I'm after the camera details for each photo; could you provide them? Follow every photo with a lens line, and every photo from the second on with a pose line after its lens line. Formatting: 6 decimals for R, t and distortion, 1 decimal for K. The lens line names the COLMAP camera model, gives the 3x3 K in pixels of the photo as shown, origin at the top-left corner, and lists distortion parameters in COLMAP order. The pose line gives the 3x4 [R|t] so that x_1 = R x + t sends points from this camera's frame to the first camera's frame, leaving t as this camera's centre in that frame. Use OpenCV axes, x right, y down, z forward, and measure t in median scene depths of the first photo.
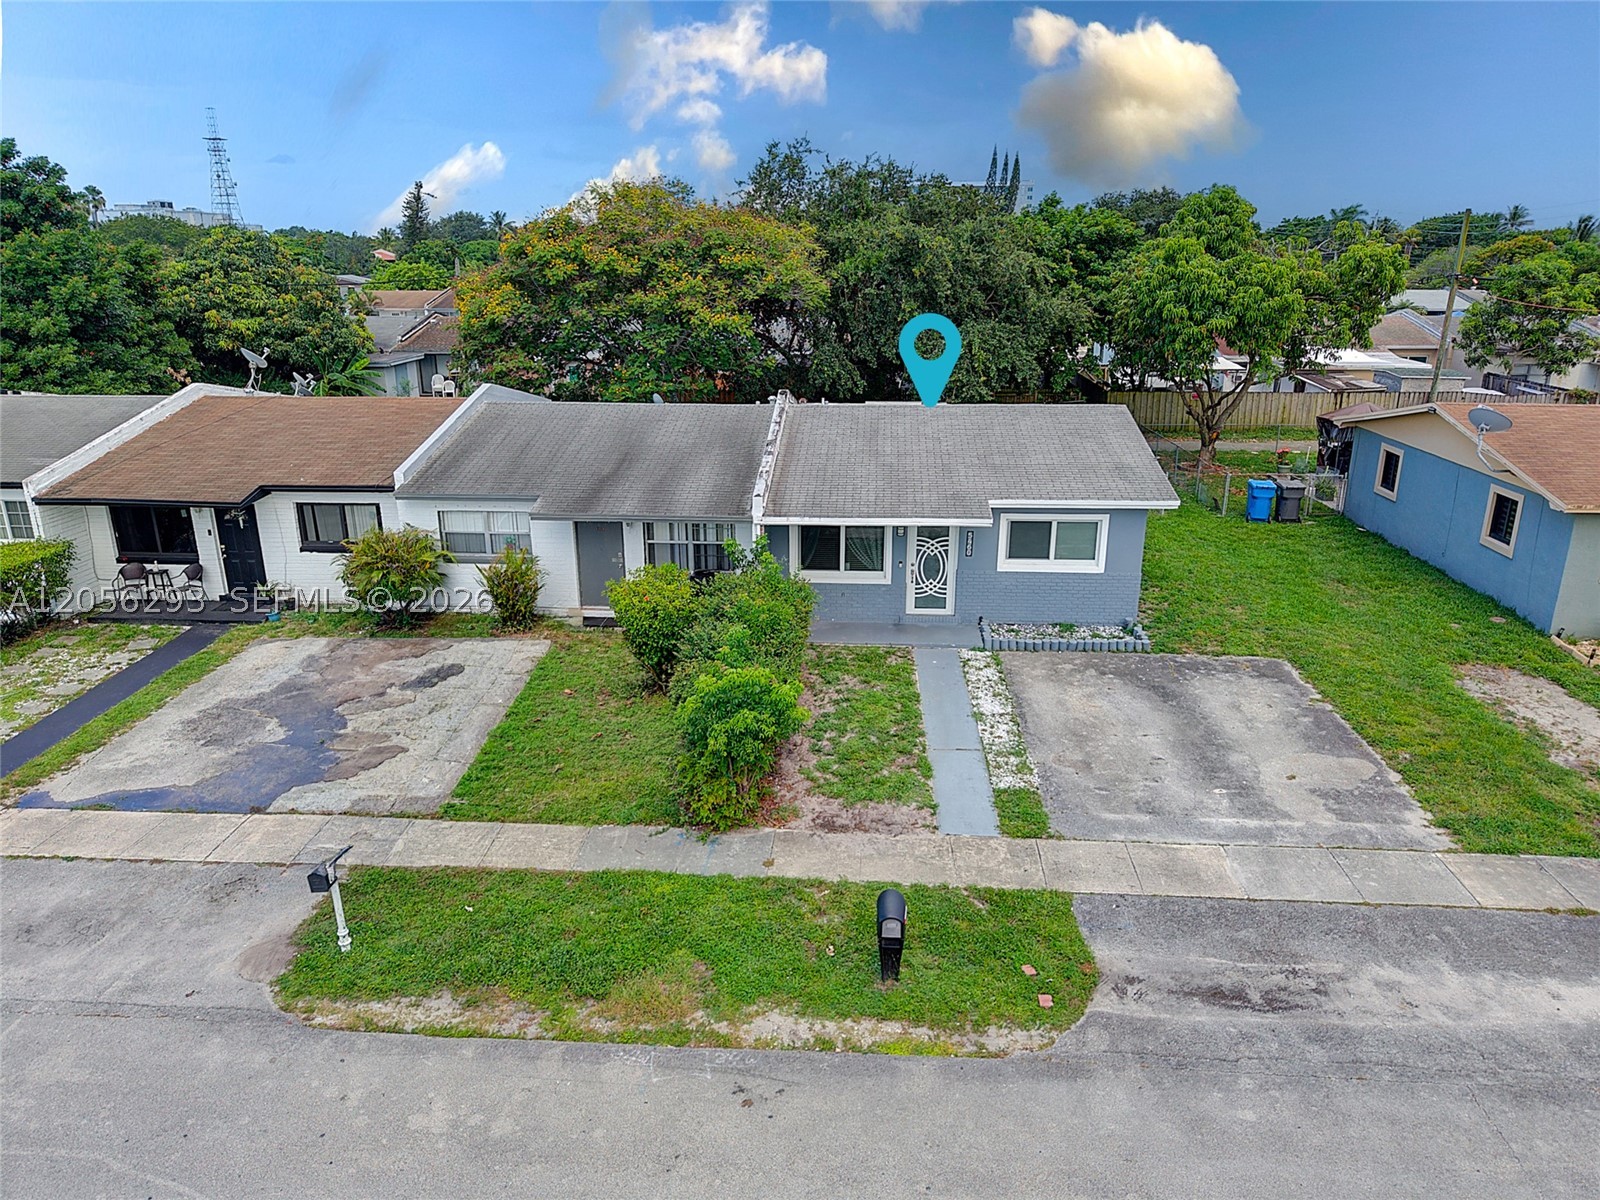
lens RADIAL K [[1070.4, 0, 798.3], [0, 1070.4, 597.1], [0, 0, 1]] dist [0.023550, -0.020982]
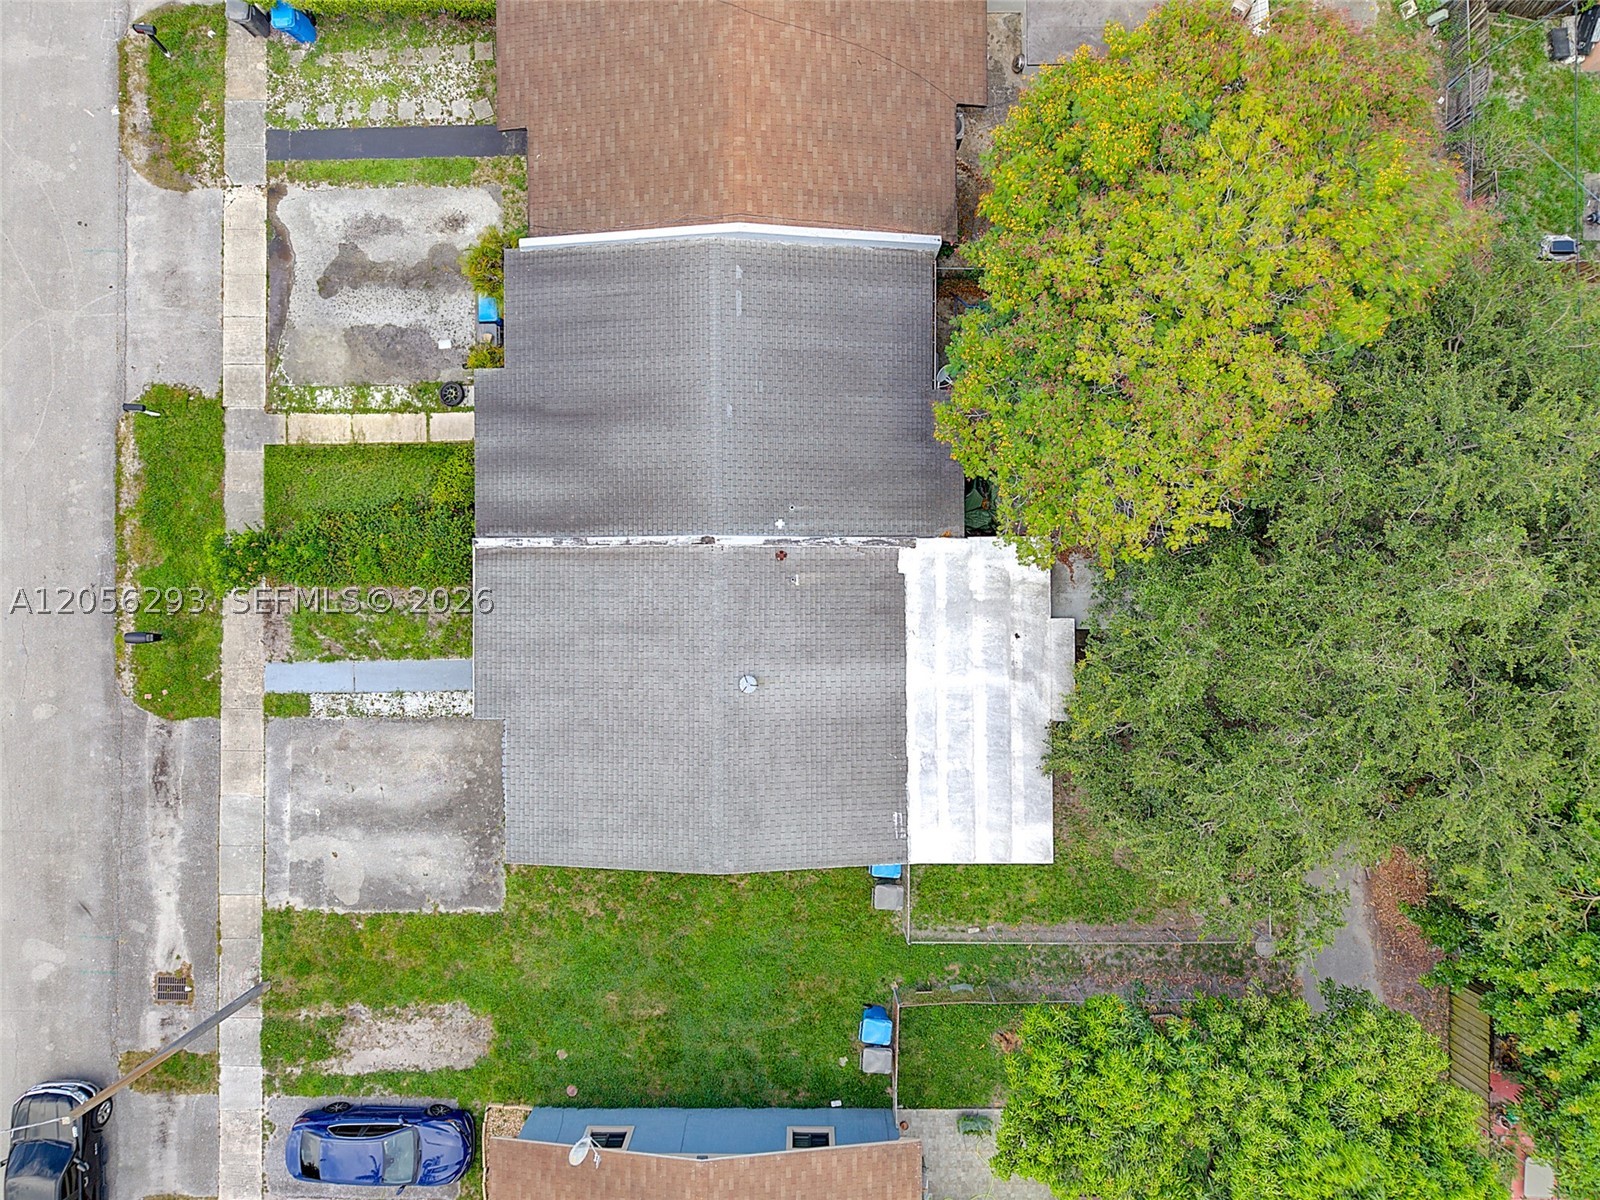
lens RADIAL K [[1070.4, 0, 797.5], [0, 1070.4, 597.8], [0, 0, 1]] dist [0.023550, -0.020982]
pose [[0.069172, 0.997597, -0.003849, 0.082947], [-0.304736, 0.024804, 0.952114, -1.979907], [0.949922, -0.064687, 0.305720, 1.301811]]
